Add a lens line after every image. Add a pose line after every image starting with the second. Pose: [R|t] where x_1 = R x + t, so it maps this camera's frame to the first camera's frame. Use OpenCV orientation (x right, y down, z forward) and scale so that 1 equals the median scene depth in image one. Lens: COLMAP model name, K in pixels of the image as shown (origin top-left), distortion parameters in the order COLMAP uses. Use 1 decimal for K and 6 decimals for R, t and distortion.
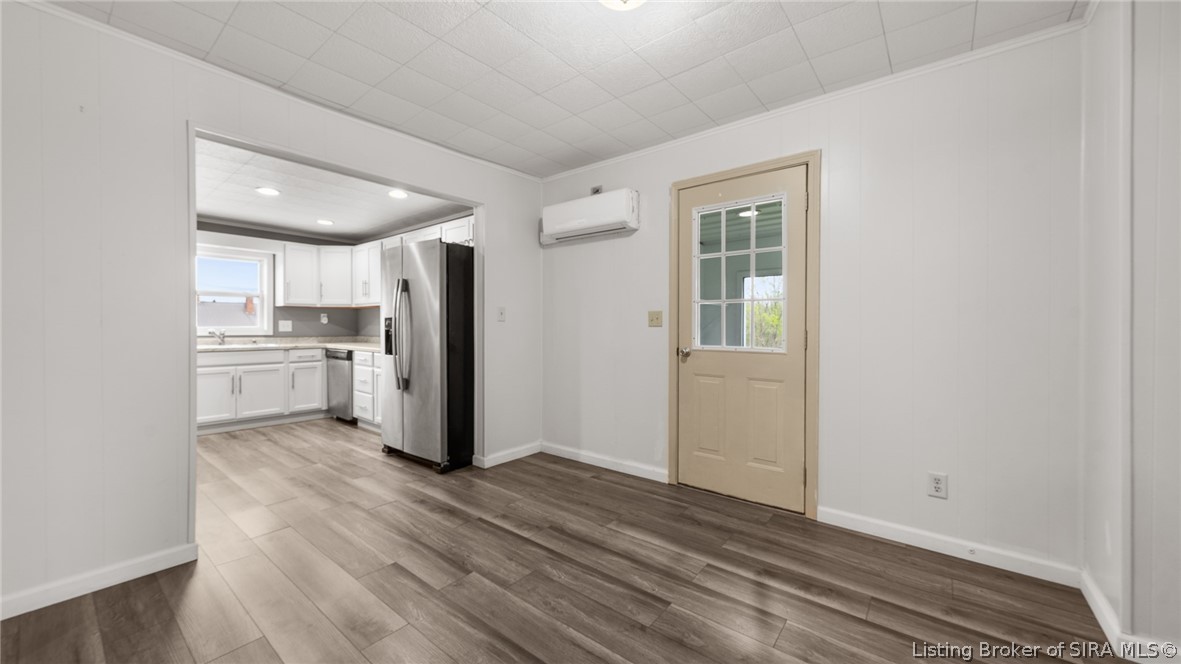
lens RADIAL K [[441.4, 0, 590.9], [0, 441.4, 326.5], [0, 0, 1]] dist [0.002735, 0.000029]
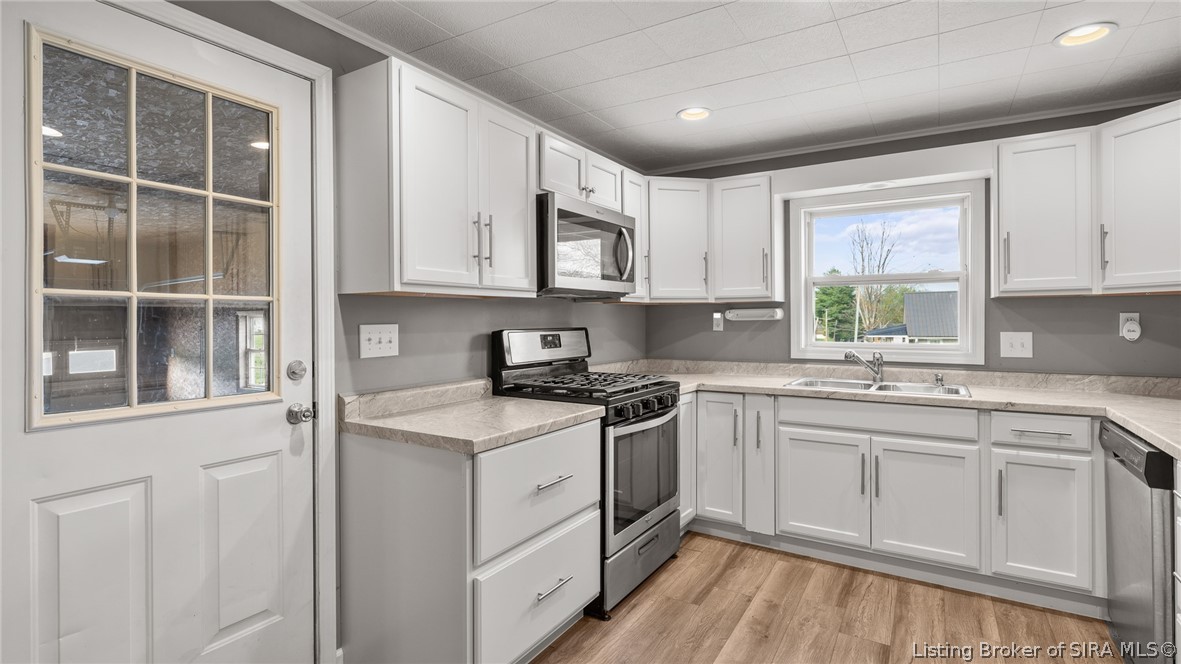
lens RADIAL K [[569.5, 0, 589.3], [0, 569.5, 321.3], [0, 0, 1]] dist [0.000155, 0.000227]
pose [[0.132227, 0.003718, -0.991212, -0.224075], [0.001028, 0.999992, 0.003888, -0.026574], [0.991219, -0.001534, 0.132222, 0.557447]]
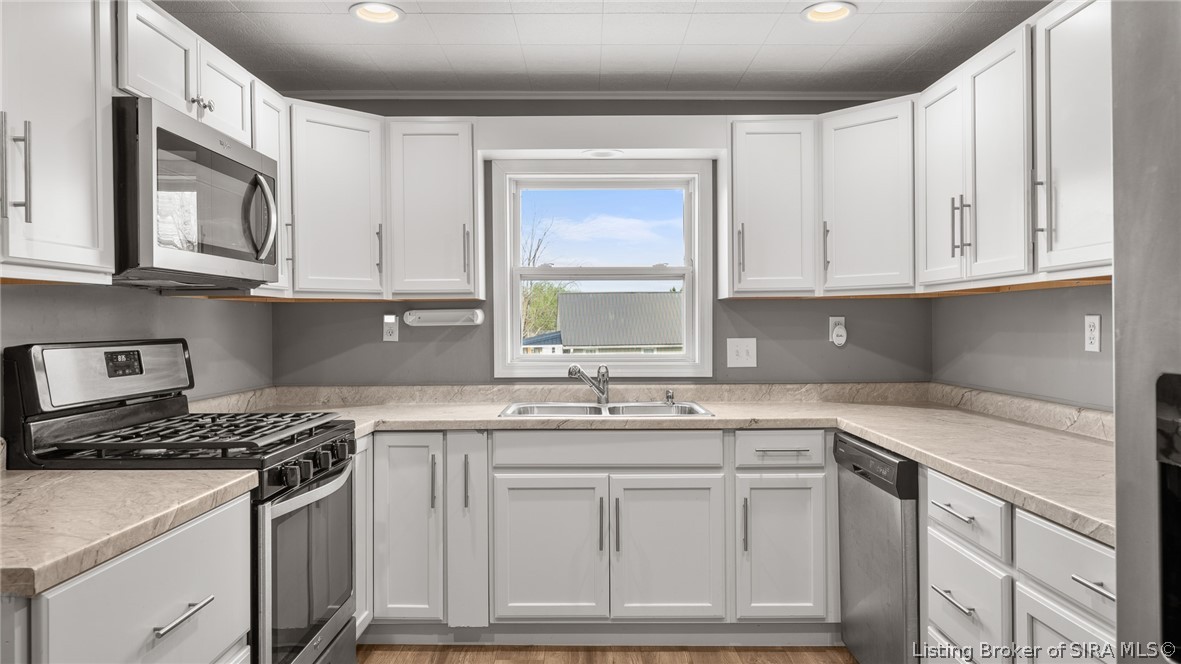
lens RADIAL K [[788.1, 0, 595.2], [0, 788.1, 327.6], [0, 0, 1]] dist [-0.001891, 0.002057]
pose [[0.639466, 0.001230, -0.768818, -0.281777], [0.002748, 0.999989, 0.003885, -0.025627], [0.768814, -0.004598, 0.639456, 0.515423]]
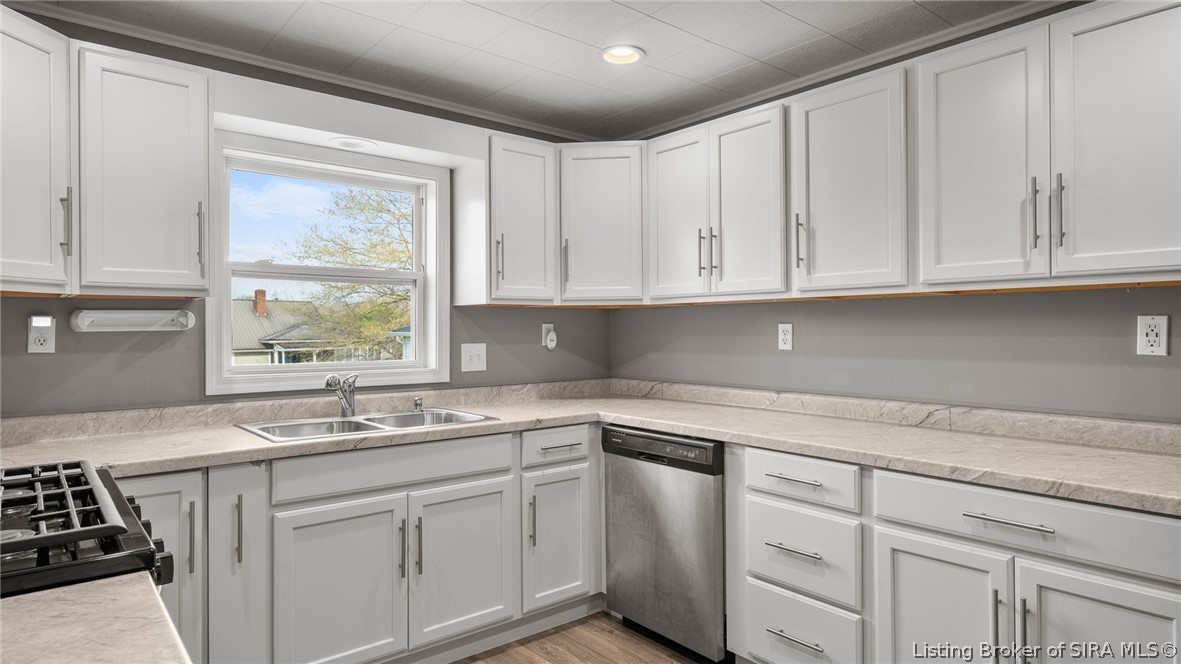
lens RADIAL K [[676.9, 0, 590.6], [0, 676.9, 325.9], [0, 0, 1]] dist [0.005384, 0.001827]
pose [[0.982589, -0.003450, -0.185761, -0.506971], [0.002079, 0.999969, -0.007575, -0.024485], [0.185781, 0.007057, 0.982566, 0.466027]]
